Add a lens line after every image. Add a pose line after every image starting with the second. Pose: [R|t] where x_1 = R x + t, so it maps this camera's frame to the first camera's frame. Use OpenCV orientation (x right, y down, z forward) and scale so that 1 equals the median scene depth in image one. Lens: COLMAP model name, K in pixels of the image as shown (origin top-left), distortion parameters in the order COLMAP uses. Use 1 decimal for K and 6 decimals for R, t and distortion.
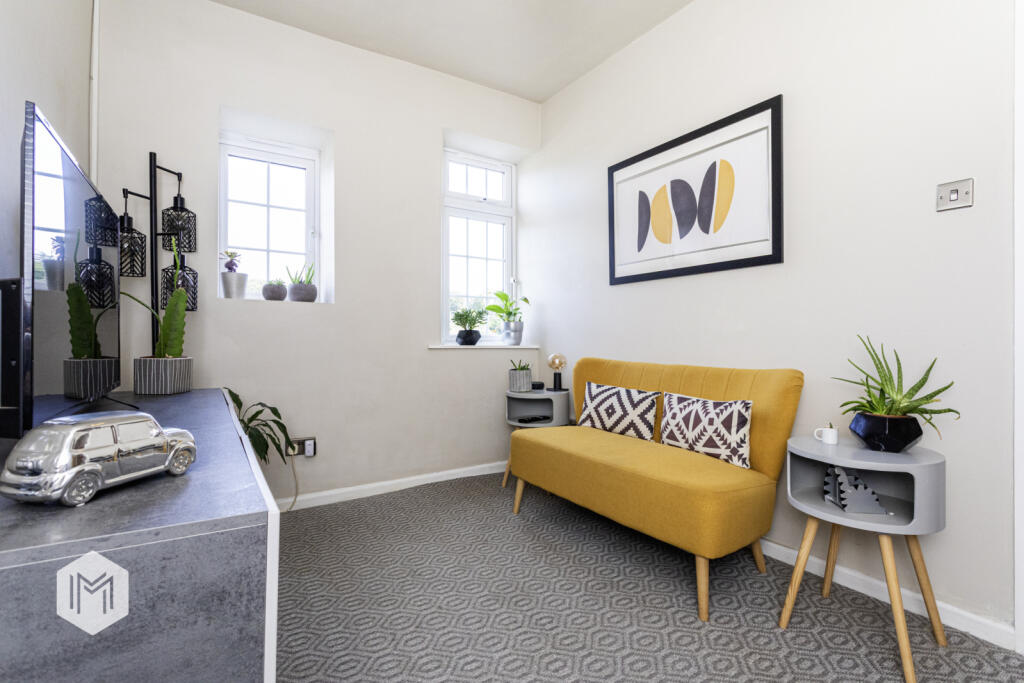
lens RADIAL K [[485.7, 0, 508.1], [0, 485.7, 342.2], [0, 0, 1]] dist [0.020716, 0.000023]
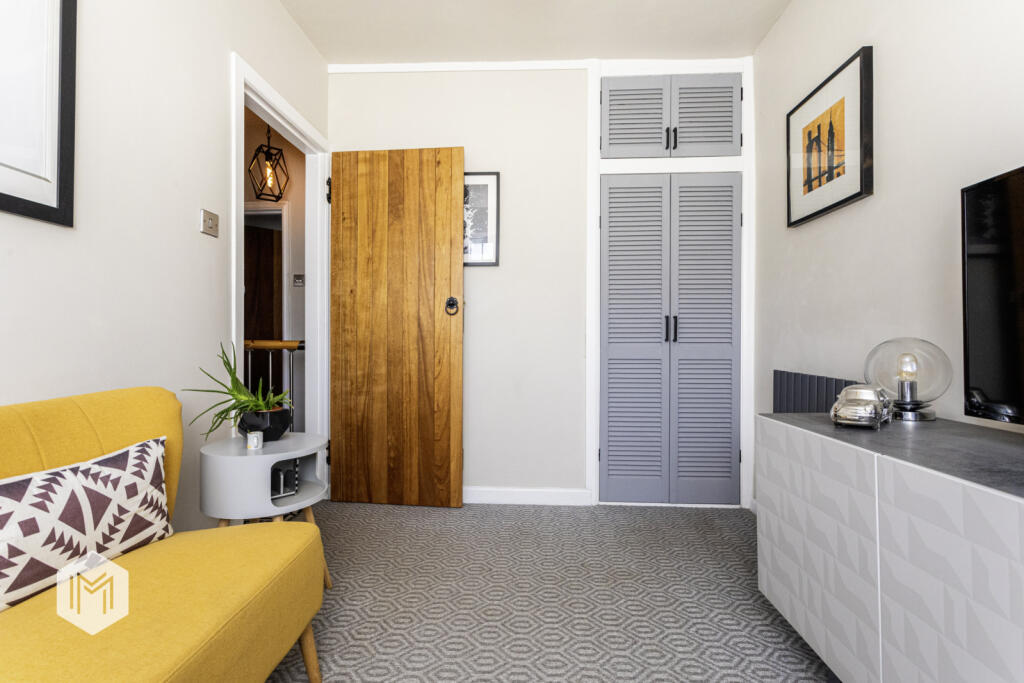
lens RADIAL K [[485.7, 0, 508.1], [0, 485.7, 342.2], [0, 0, 1]] dist [0.020716, 0.000023]
pose [[-0.816145, -0.002540, 0.577842, -0.284883], [0.000224, 0.999989, 0.004712, -0.015455], [-0.577848, 0.003975, -0.816135, 1.221428]]
